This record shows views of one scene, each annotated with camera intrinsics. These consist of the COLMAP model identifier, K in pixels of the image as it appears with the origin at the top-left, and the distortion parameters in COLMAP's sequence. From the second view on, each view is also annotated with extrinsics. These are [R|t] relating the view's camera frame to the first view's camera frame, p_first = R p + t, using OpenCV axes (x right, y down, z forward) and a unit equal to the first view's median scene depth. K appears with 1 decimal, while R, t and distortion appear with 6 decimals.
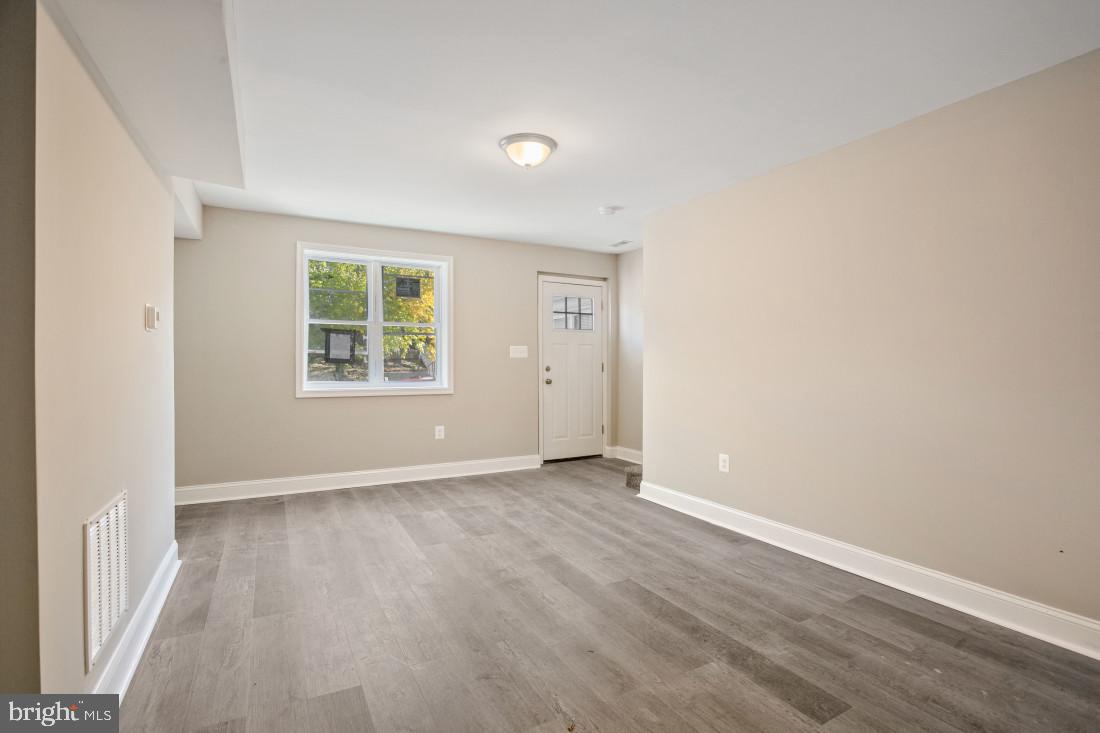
lens RADIAL K [[513.7, 0, 550.6], [0, 513.7, 357.6], [0, 0, 1]] dist [-0.038818, 0.001204]
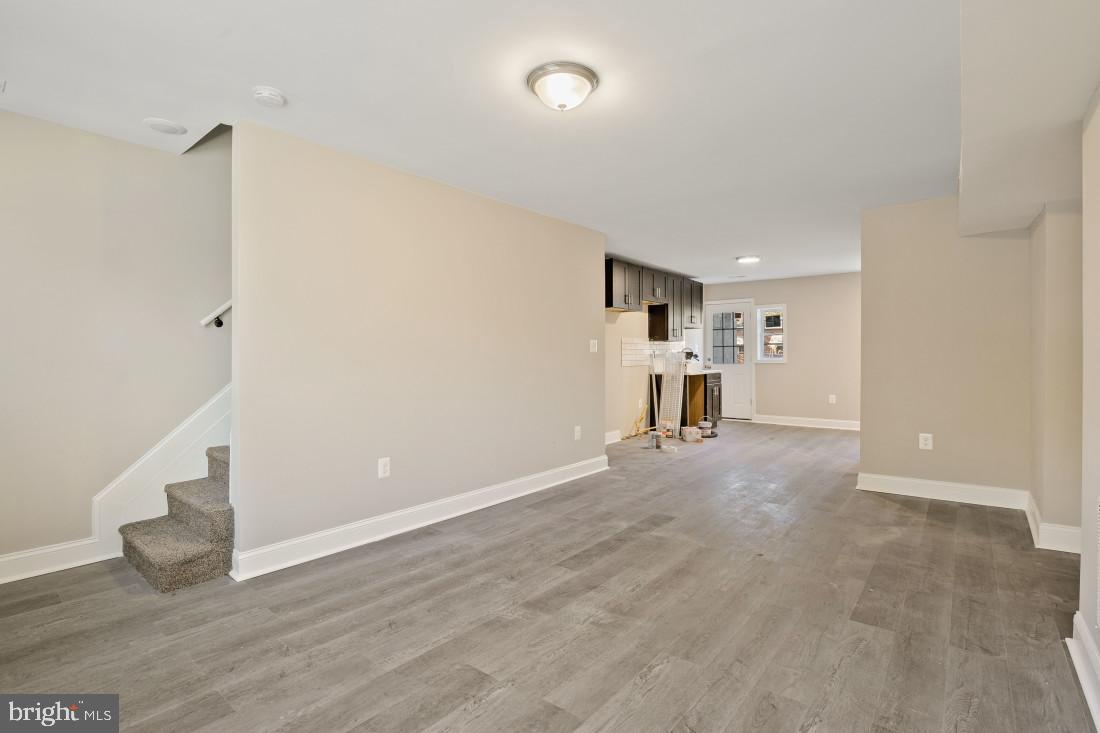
lens RADIAL K [[513.7, 0, 550.6], [0, 513.7, 357.6], [0, 0, 1]] dist [-0.038818, 0.001204]
pose [[-0.365719, -0.001002, 0.930725, -0.630765], [-0.005408, 0.999985, -0.001049, 0.007993], [-0.930710, -0.005417, -0.365719, 1.075810]]
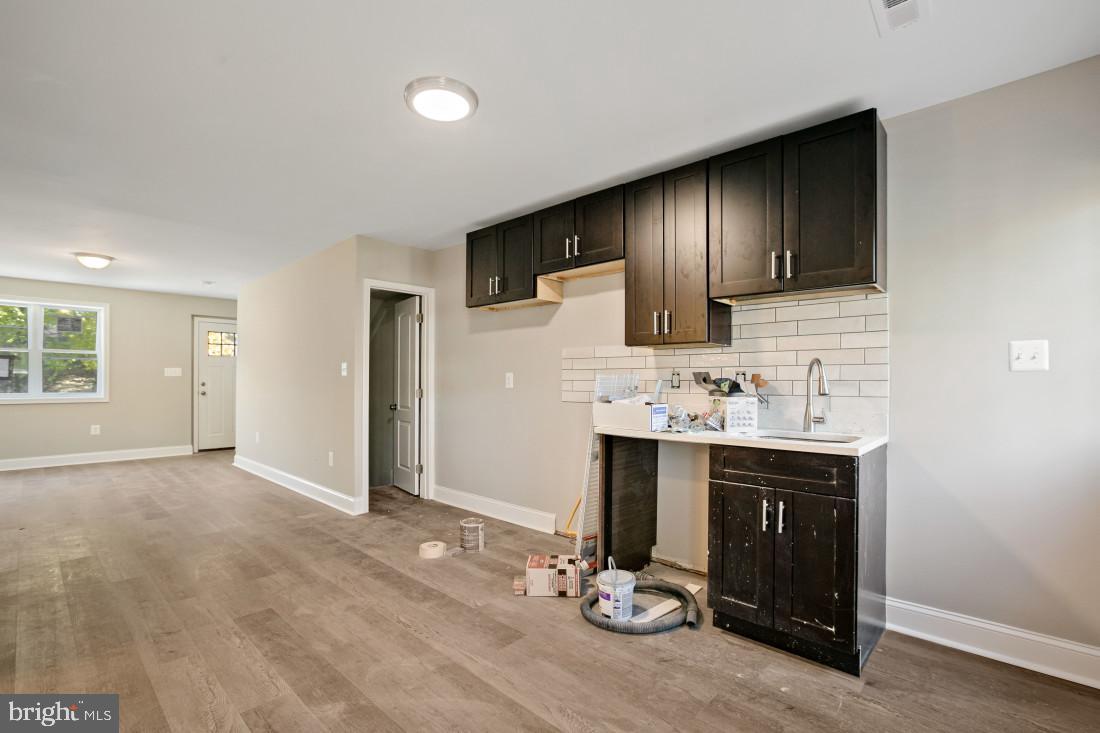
lens RADIAL K [[503.4, 0, 549.1], [0, 503.4, 376.4], [0, 0, 1]] dist [-0.043668, 0.020952]
pose [[0.957405, 0.005741, 0.288692, 0.803744], [-0.007048, 0.999969, 0.003488, -0.017204], [-0.288663, -0.005374, 0.957416, -0.885254]]
